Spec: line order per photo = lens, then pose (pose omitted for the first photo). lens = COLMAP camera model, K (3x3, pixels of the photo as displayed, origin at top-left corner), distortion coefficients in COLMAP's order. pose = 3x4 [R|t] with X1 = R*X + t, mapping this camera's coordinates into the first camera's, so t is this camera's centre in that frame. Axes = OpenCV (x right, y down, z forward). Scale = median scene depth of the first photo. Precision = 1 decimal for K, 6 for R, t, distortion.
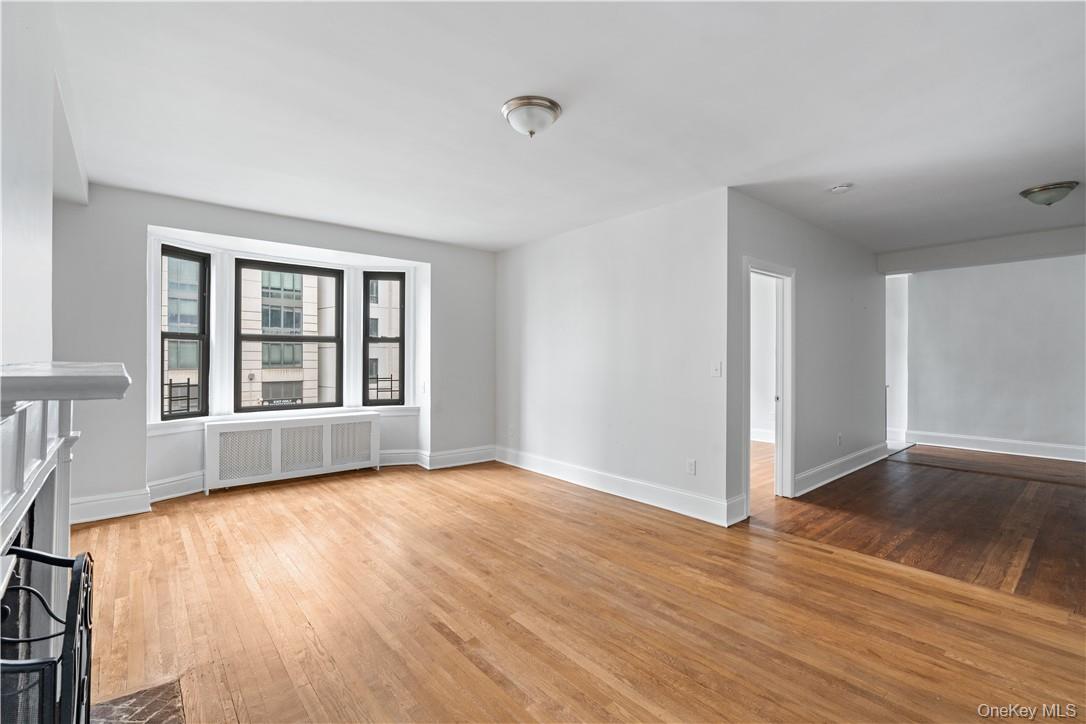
lens RADIAL K [[489.6, 0, 539.9], [0, 489.6, 357.4], [0, 0, 1]] dist [-0.012482, 0.003766]
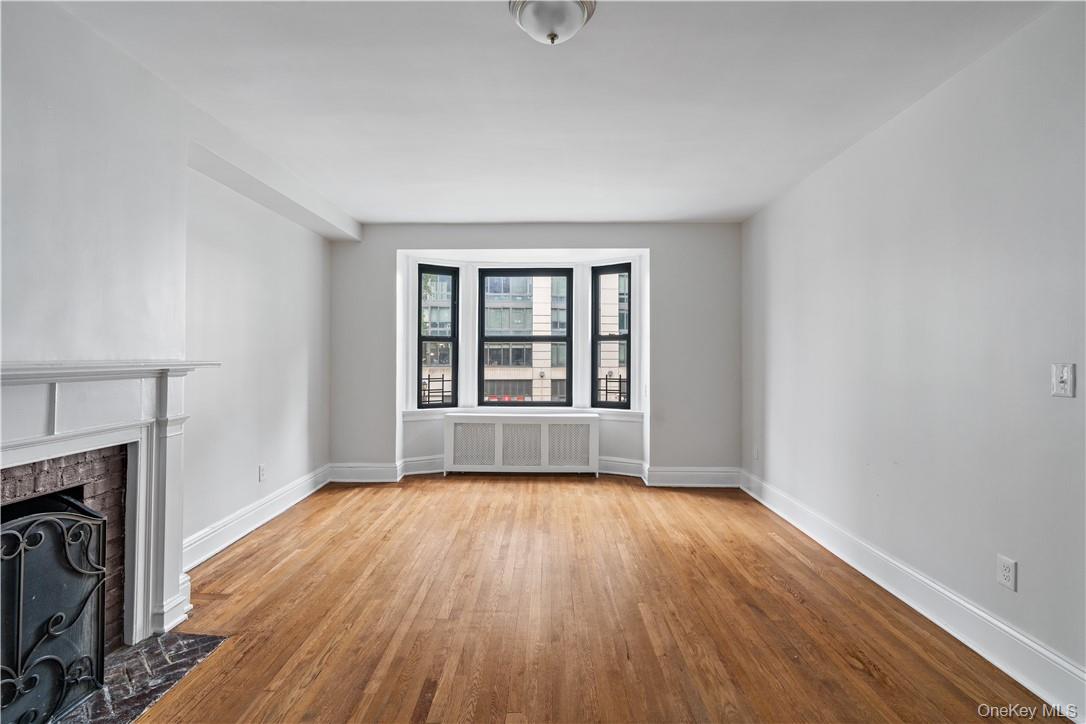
lens RADIAL K [[489.6, 0, 536.1], [0, 489.6, 355.2], [0, 0, 1]] dist [-0.012482, 0.003766]
pose [[0.750708, -0.001956, -0.660631, 0.264639], [0.000410, 0.999997, -0.002495, -0.000832], [0.660634, 0.001602, 0.750707, 0.286260]]
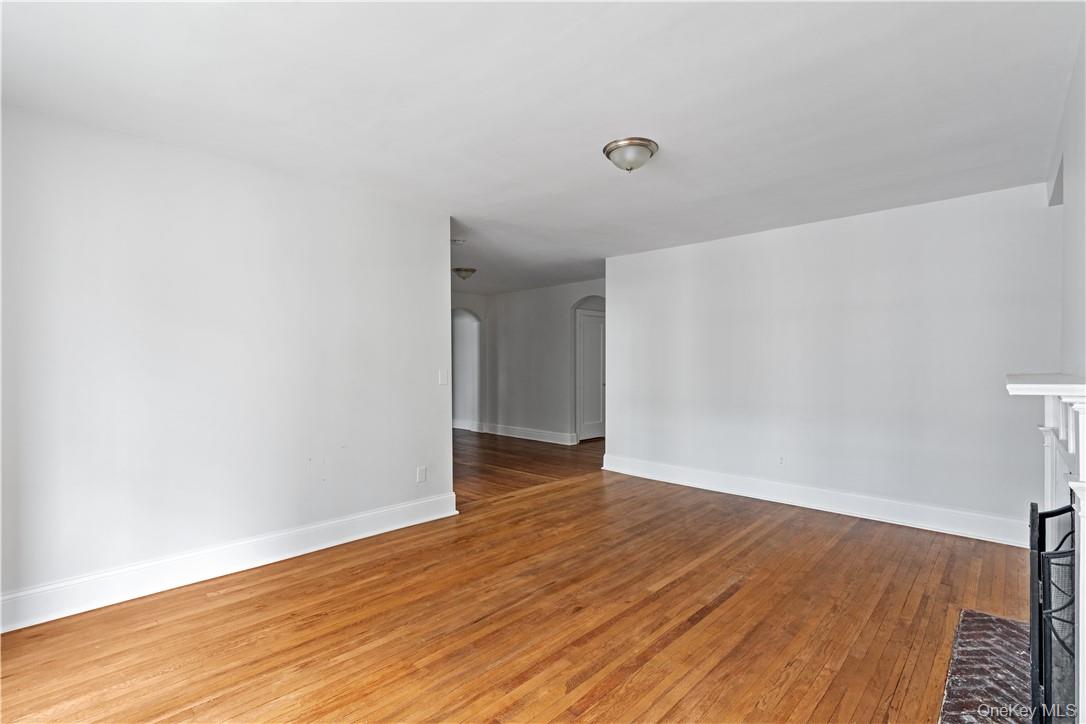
lens RADIAL K [[489.6, 0, 541.4], [0, 489.6, 361.8], [0, 0, 1]] dist [-0.012482, 0.003766]
pose [[-0.100840, 0.001151, 0.994902, -0.706430], [-0.001152, 0.999999, -0.001274, -0.010594], [-0.994902, -0.001275, -0.100839, 0.819386]]
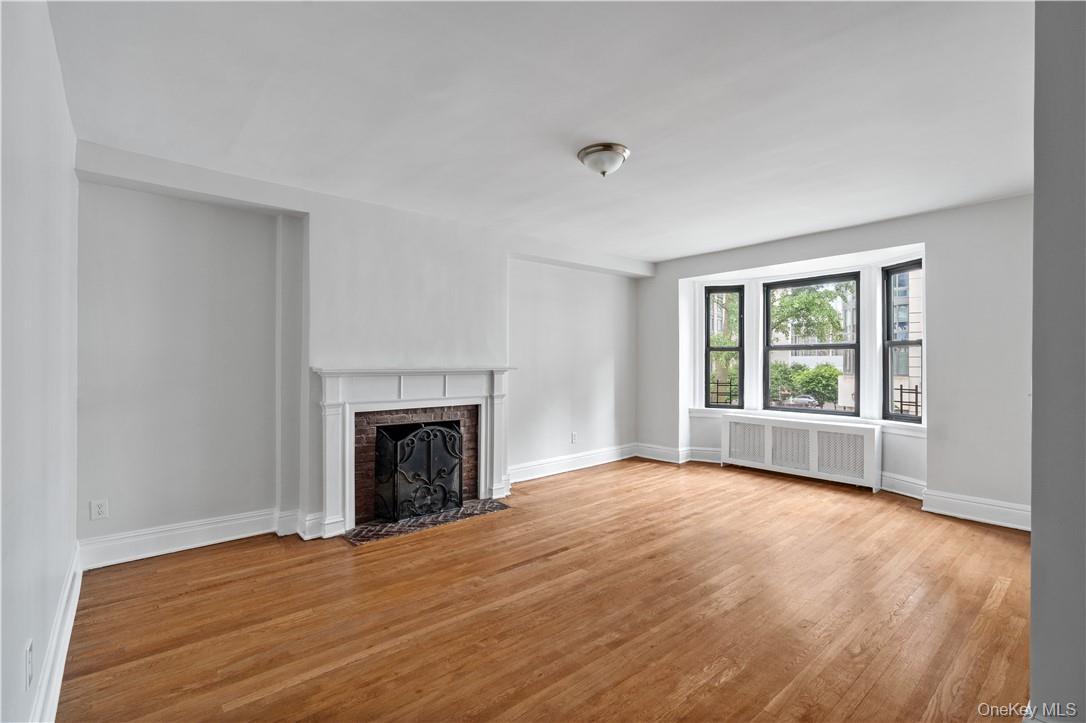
lens RADIAL K [[489.6, 0, 545.6], [0, 489.6, 358.5], [0, 0, 1]] dist [-0.012482, 0.003766]
pose [[0.009176, -0.010584, -0.999902, 0.714918], [0.000476, 0.999944, -0.010580, -0.002265], [0.999958, -0.000379, 0.009180, 0.528455]]
